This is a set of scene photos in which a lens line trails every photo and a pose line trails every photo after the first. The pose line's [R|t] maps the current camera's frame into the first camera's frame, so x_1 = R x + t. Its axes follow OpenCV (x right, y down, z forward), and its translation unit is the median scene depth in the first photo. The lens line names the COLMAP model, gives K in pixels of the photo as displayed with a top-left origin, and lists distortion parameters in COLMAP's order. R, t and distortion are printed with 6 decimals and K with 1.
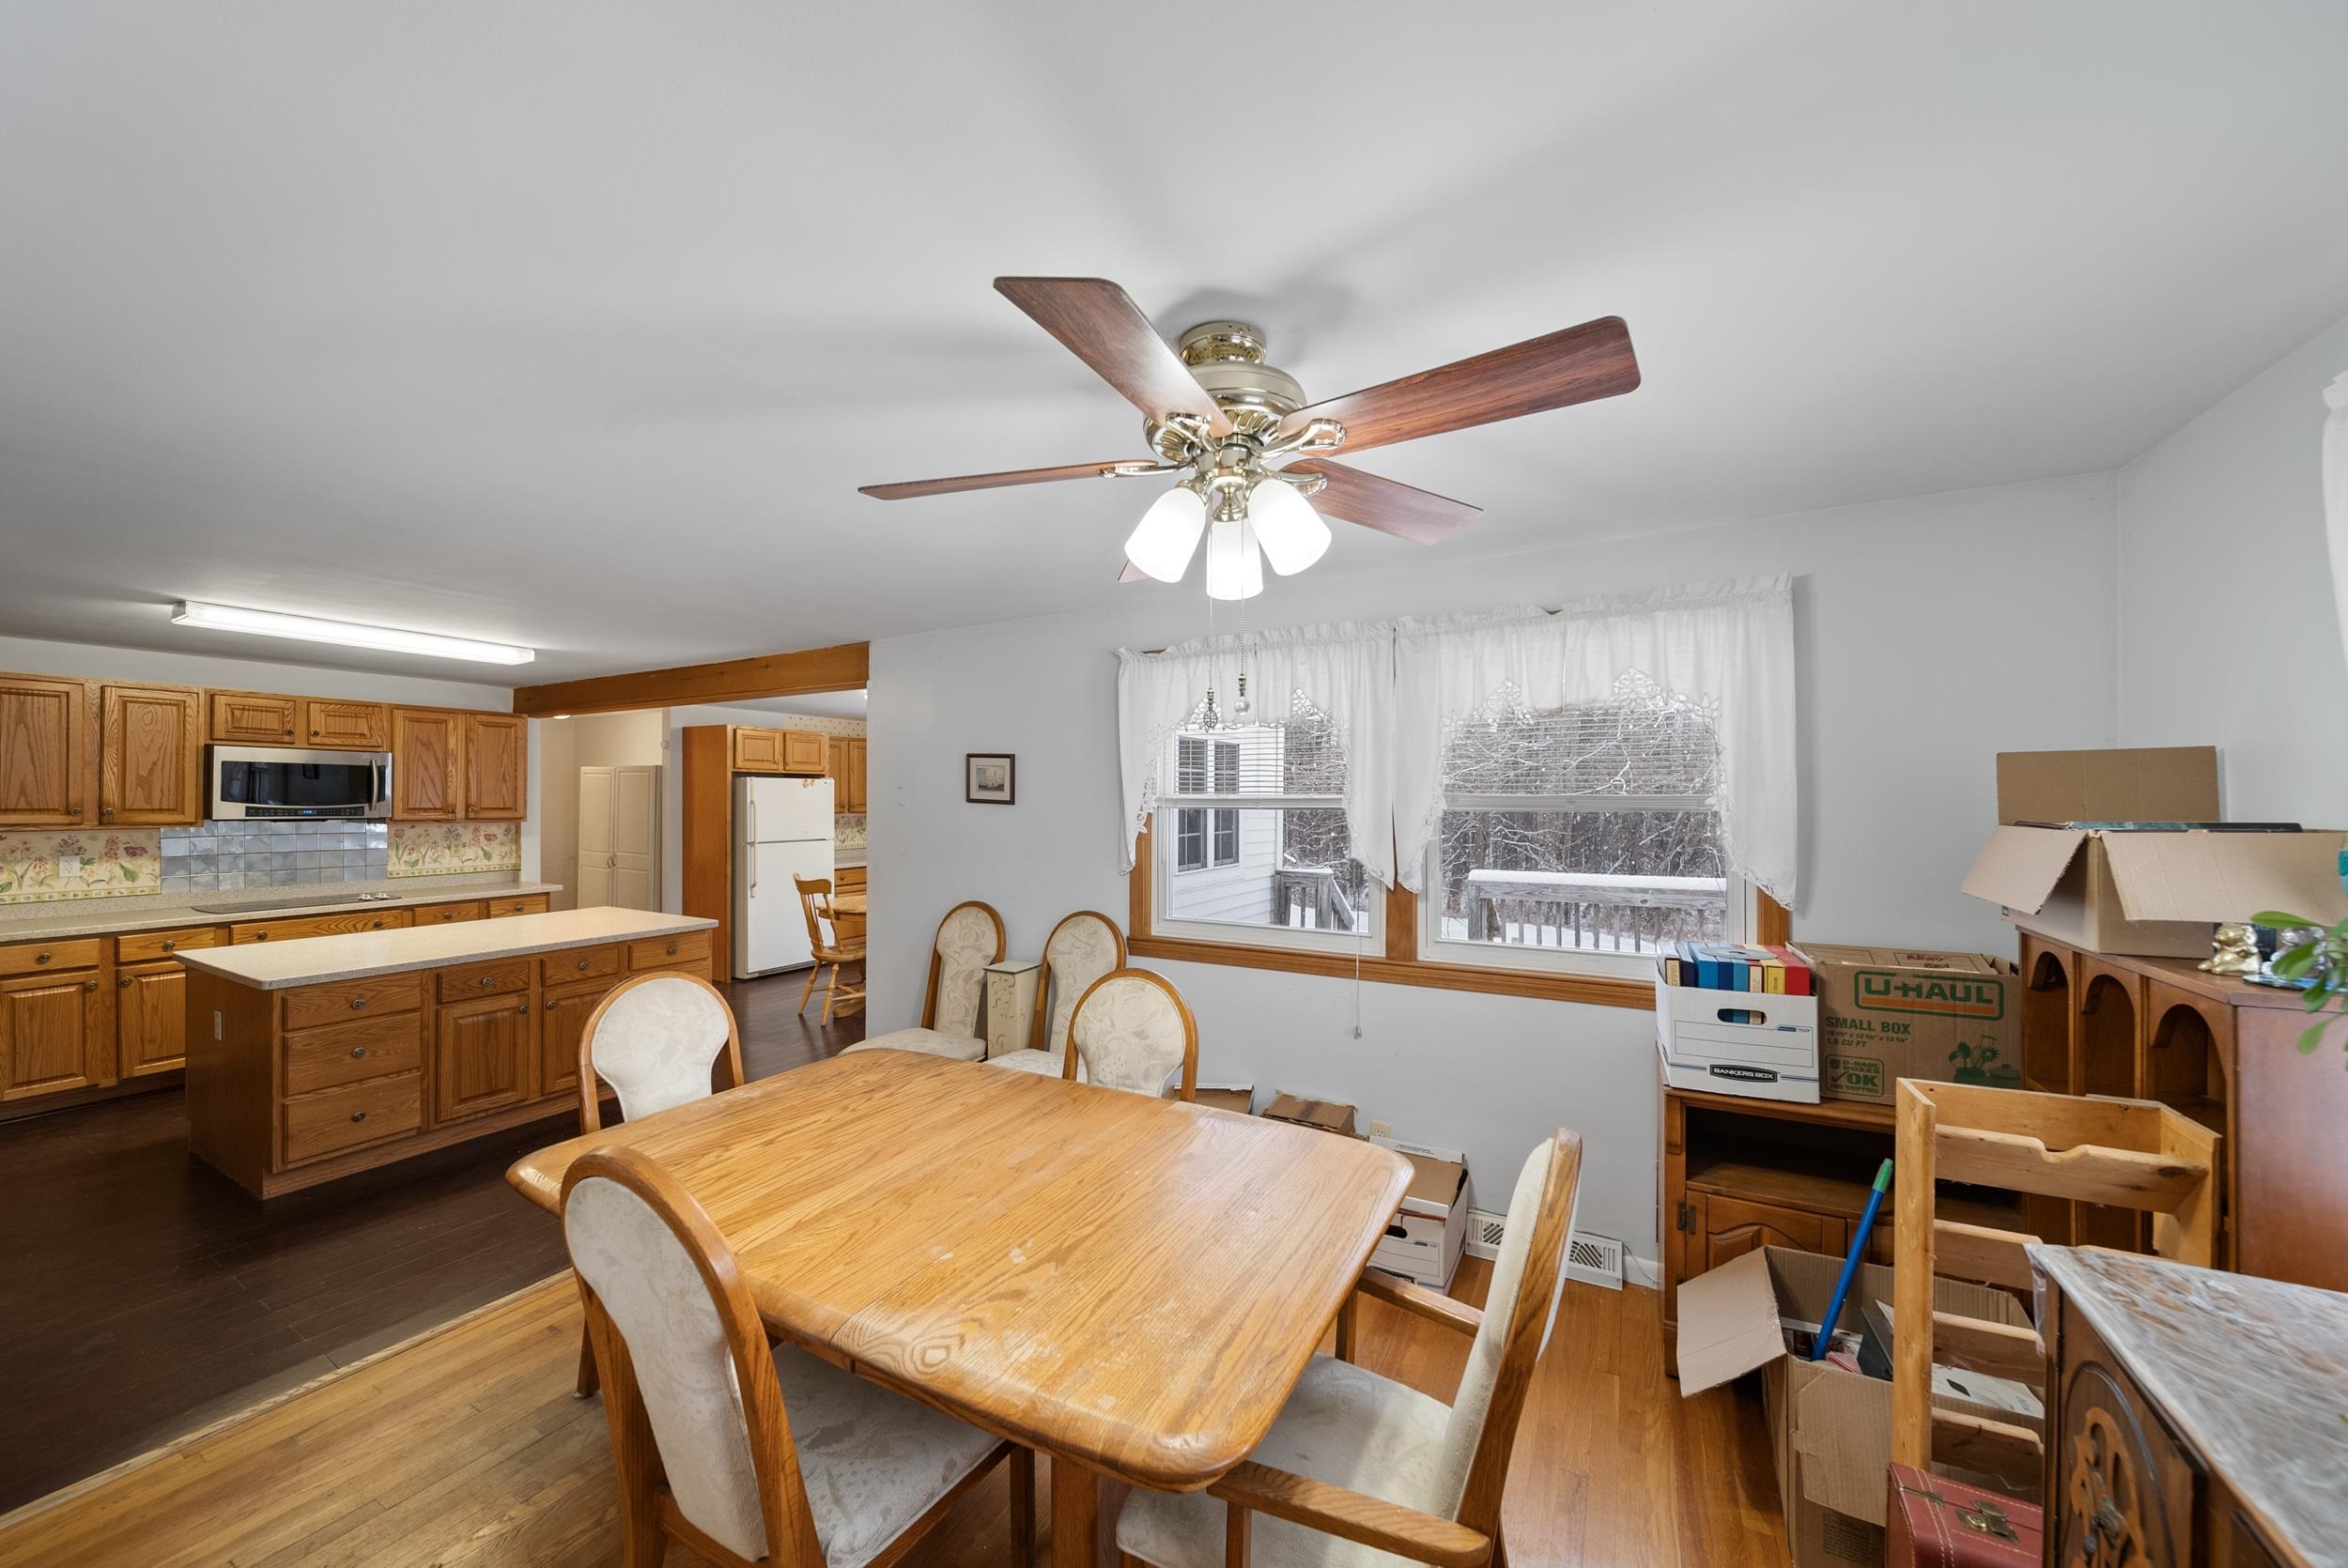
lens RADIAL K [[825.1, 0, 1180.2], [0, 825.1, 793.6], [0, 0, 1]] dist [-0.009543, -0.000374]
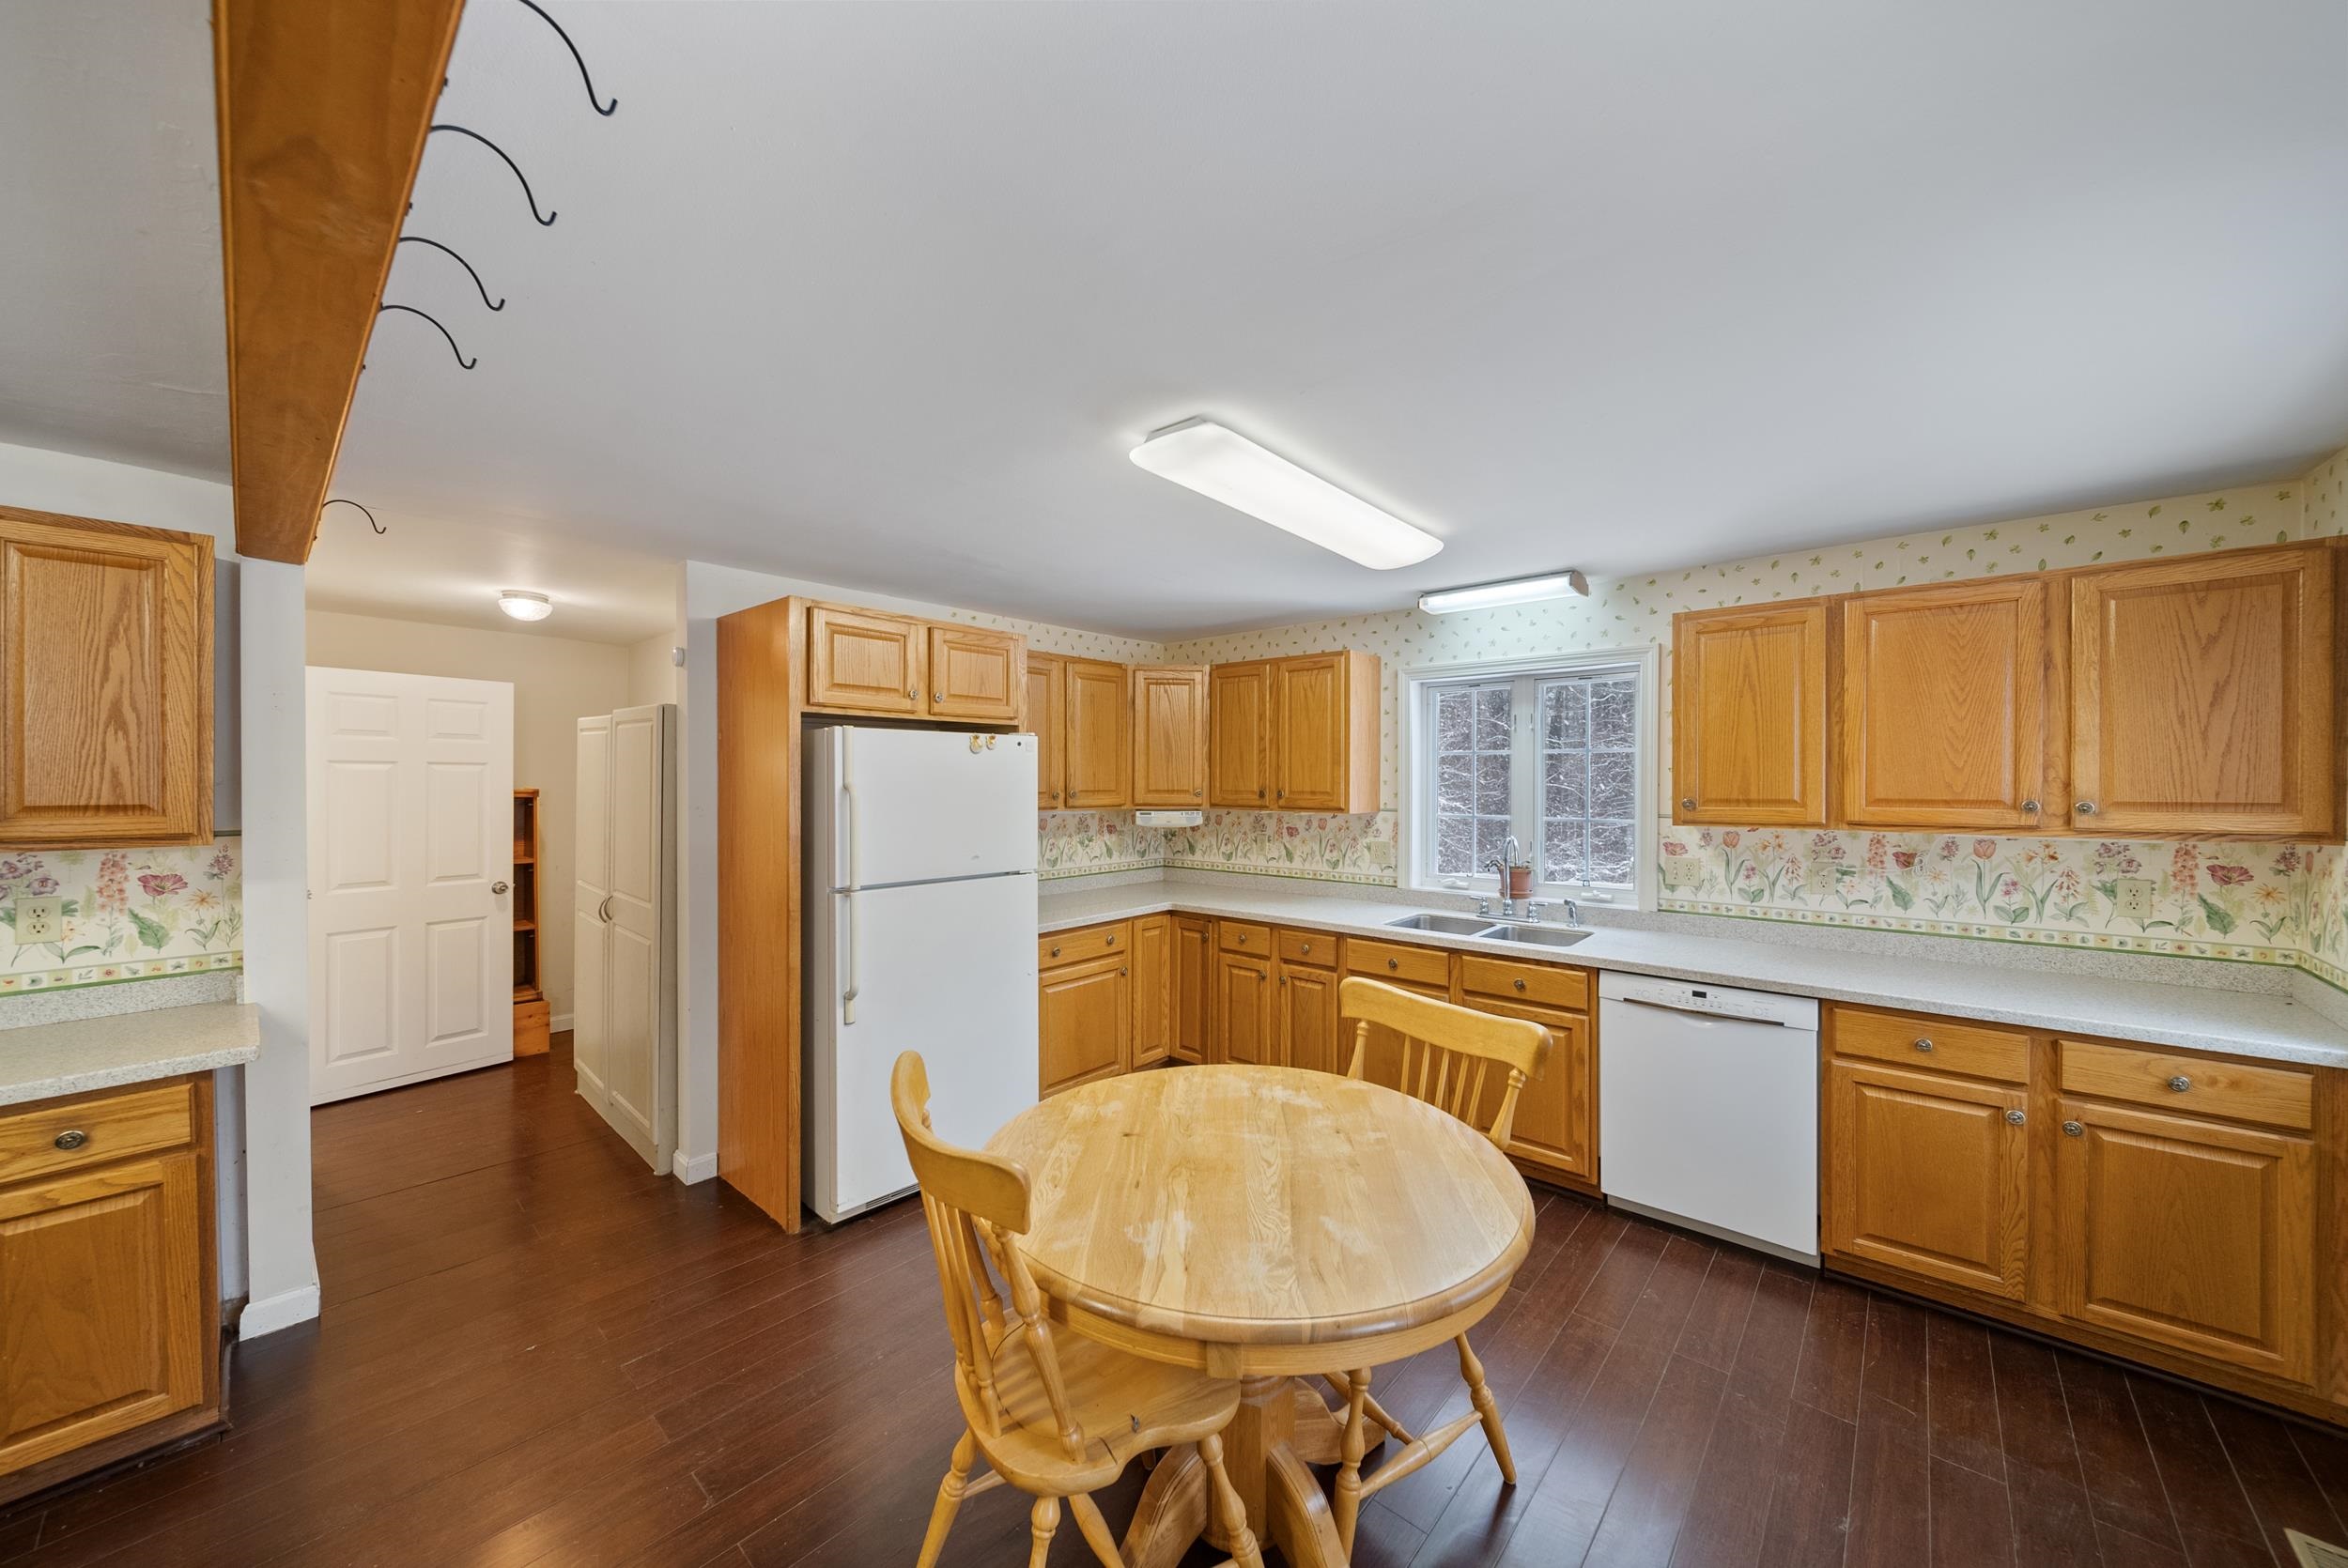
lens RADIAL K [[825.1, 0, 1176.2], [0, 825.1, 783.0], [0, 0, 1]] dist [-0.009543, -0.000374]
pose [[0.974450, 0.001975, -0.224596, -0.258296], [0.000208, 0.999953, 0.009698, 0.003861], [0.224604, -0.009497, 0.974404, 0.609269]]
